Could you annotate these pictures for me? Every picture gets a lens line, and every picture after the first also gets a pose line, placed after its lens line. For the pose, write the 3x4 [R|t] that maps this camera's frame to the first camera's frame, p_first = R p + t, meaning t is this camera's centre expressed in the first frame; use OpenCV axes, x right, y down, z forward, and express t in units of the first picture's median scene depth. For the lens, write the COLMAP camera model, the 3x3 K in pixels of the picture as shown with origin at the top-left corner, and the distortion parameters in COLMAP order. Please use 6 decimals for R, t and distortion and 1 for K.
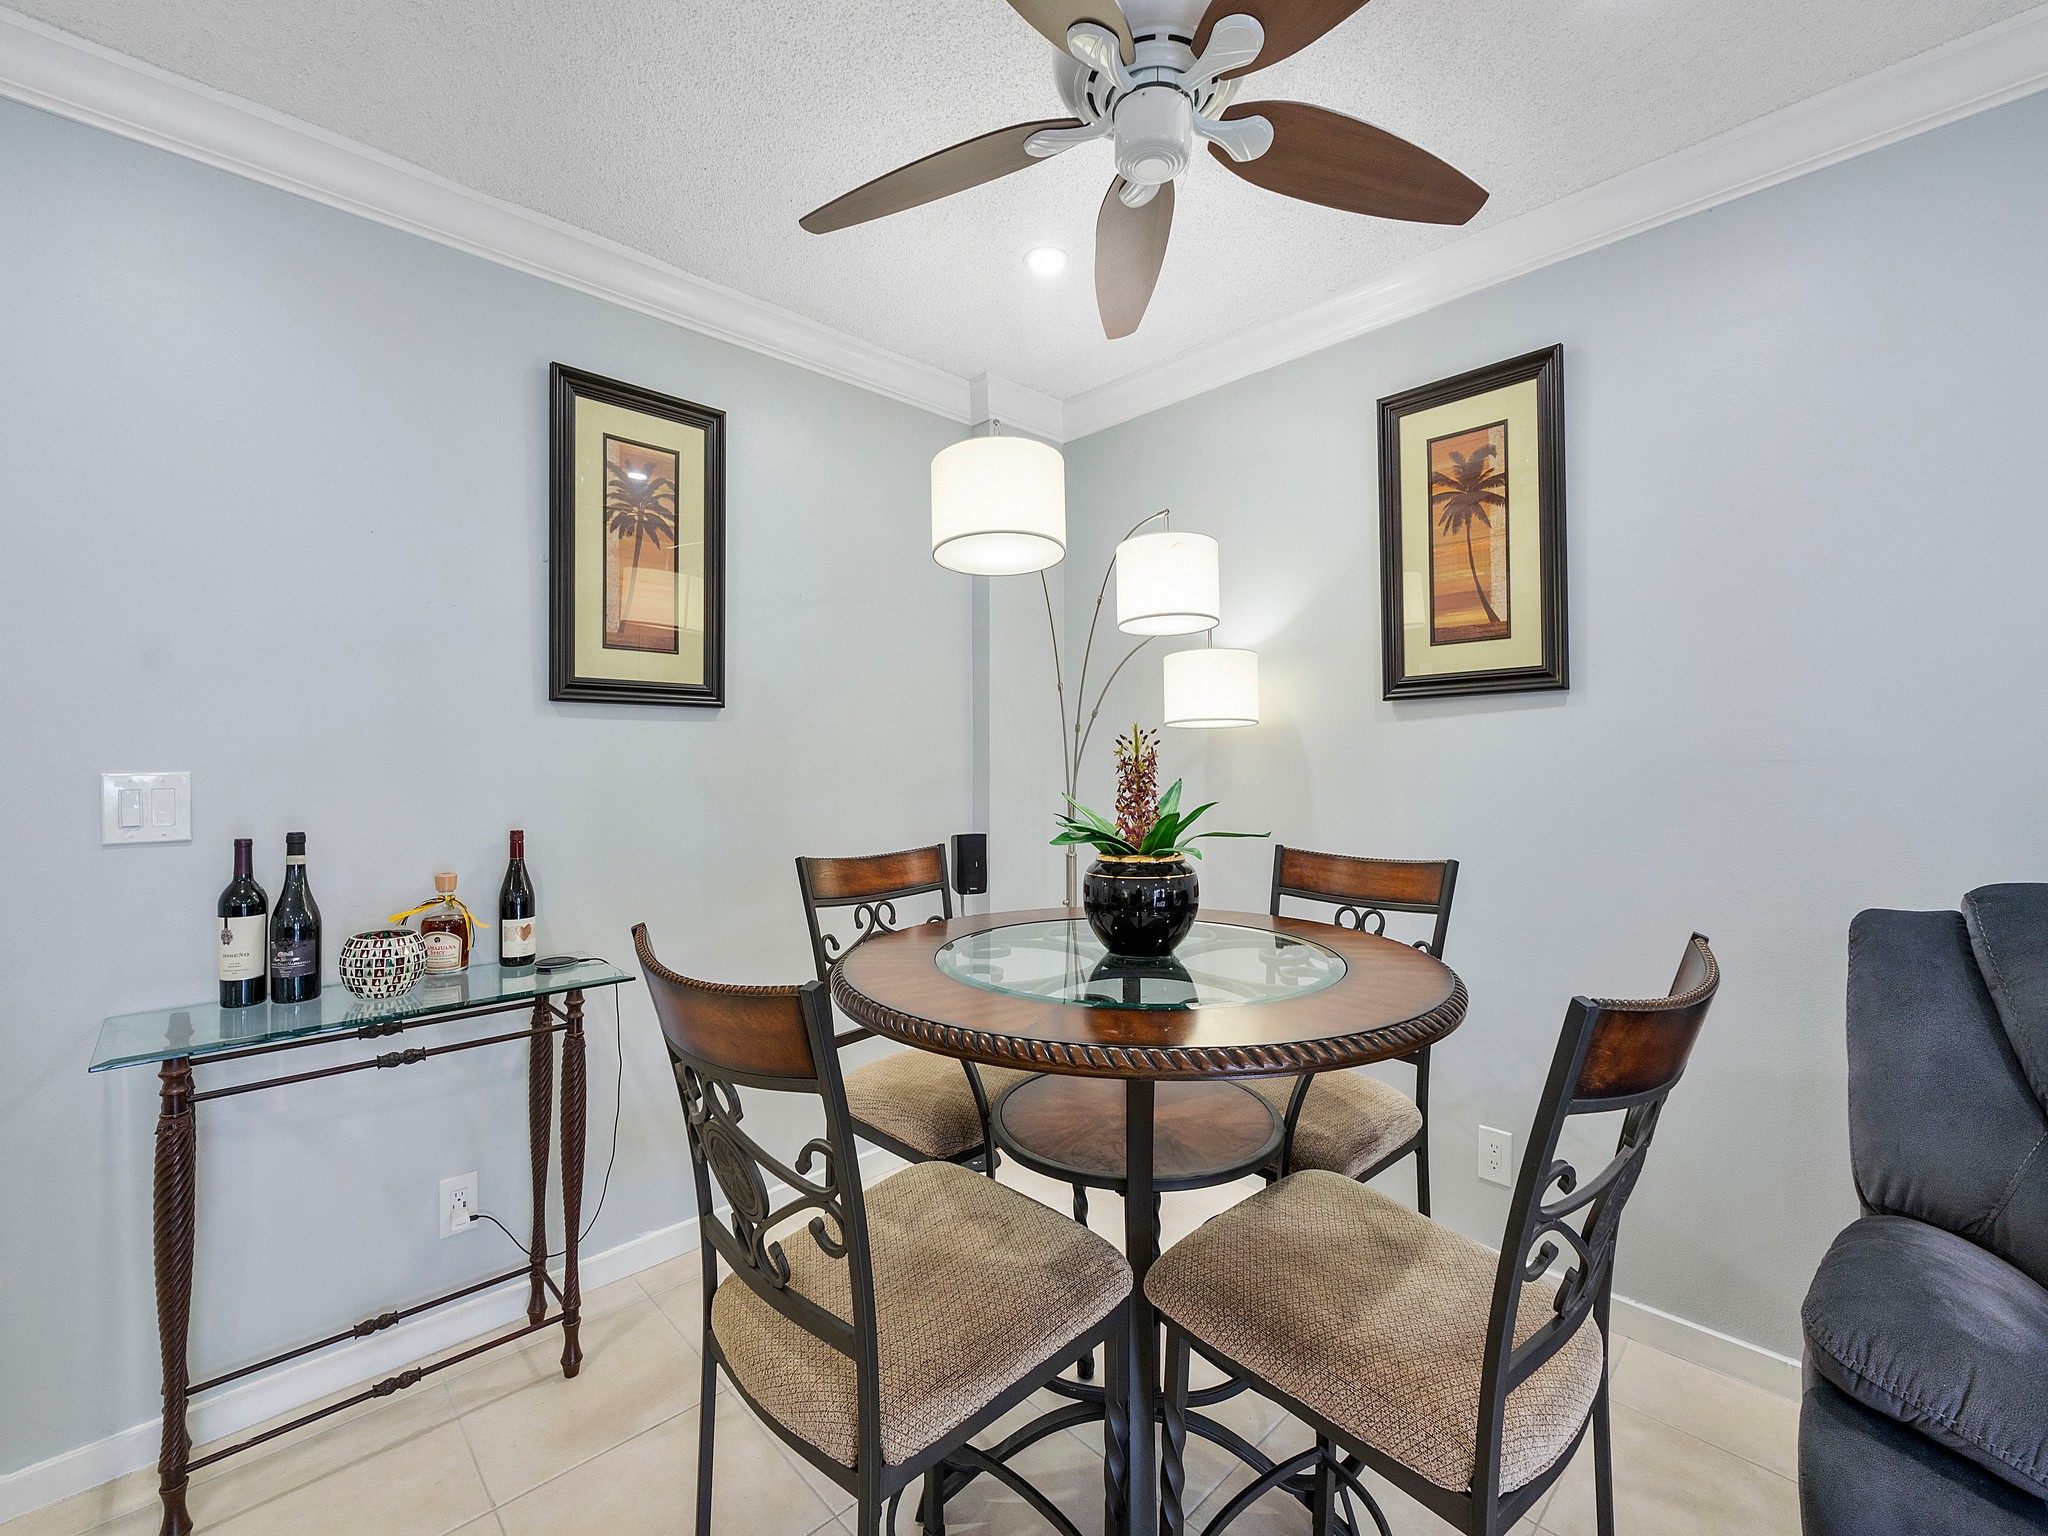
lens RADIAL K [[865.0, 0, 1027.5], [0, 865.0, 762.2], [0, 0, 1]] dist [-0.006700, -0.000763]
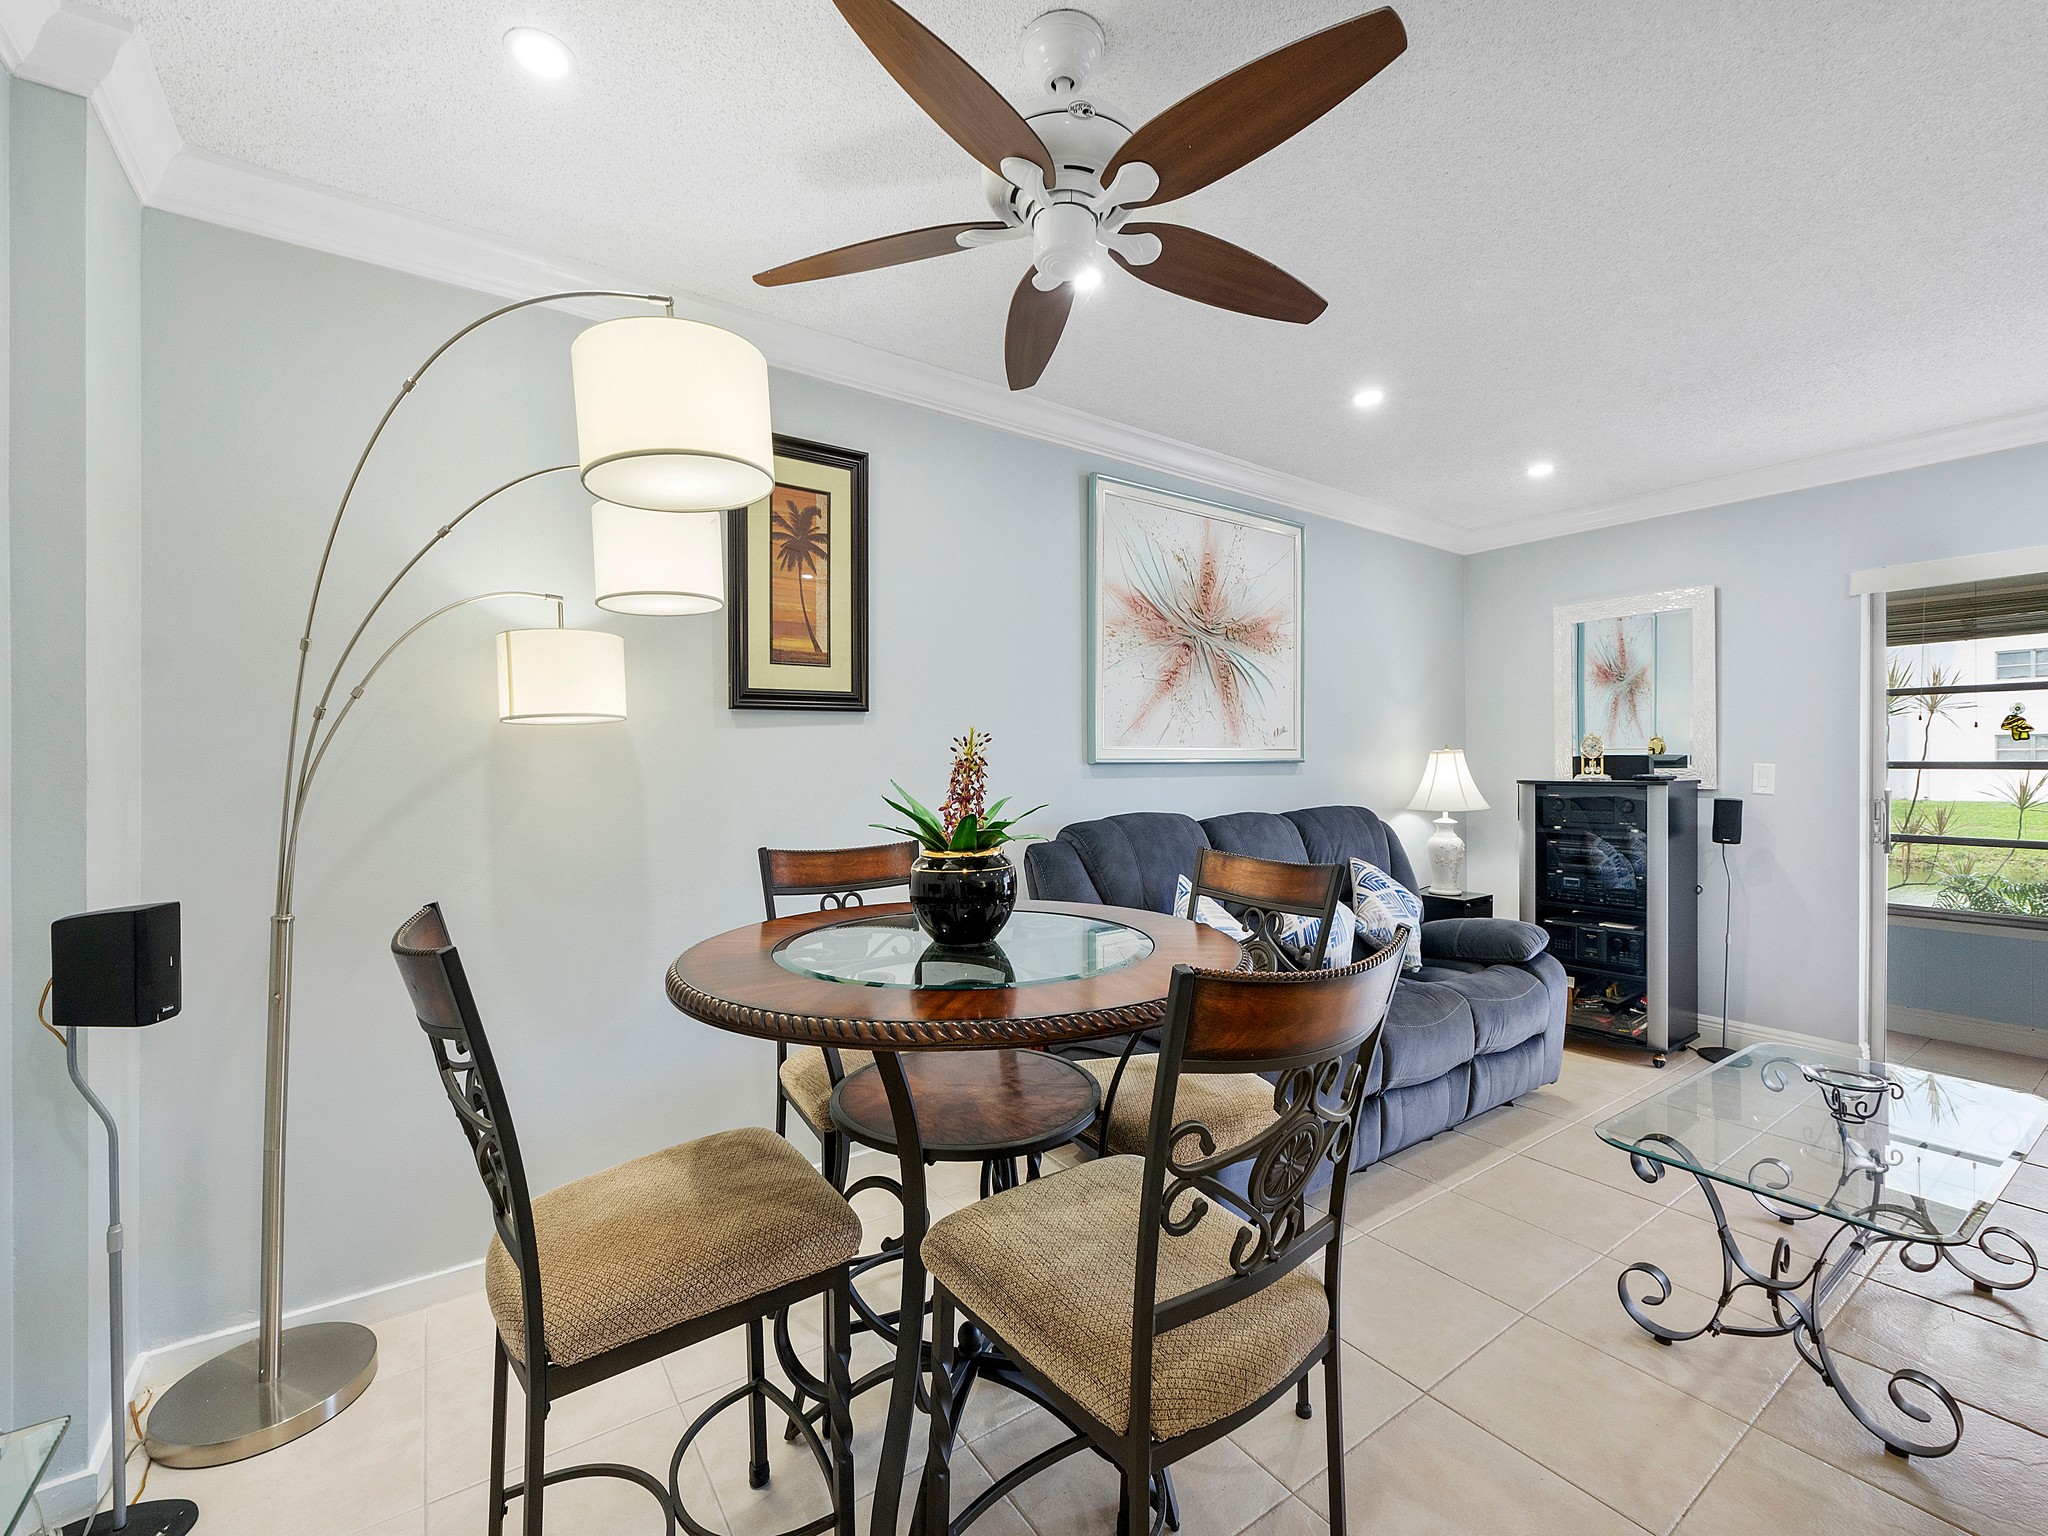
lens RADIAL K [[865.0, 0, 1026.0], [0, 865.0, 767.6], [0, 0, 1]] dist [-0.006700, -0.000763]
pose [[0.155315, 0.000466, 0.987865, -0.657864], [0.004213, 0.999990, -0.001134, 0.005287], [-0.987856, 0.004338, 0.155311, 0.539510]]
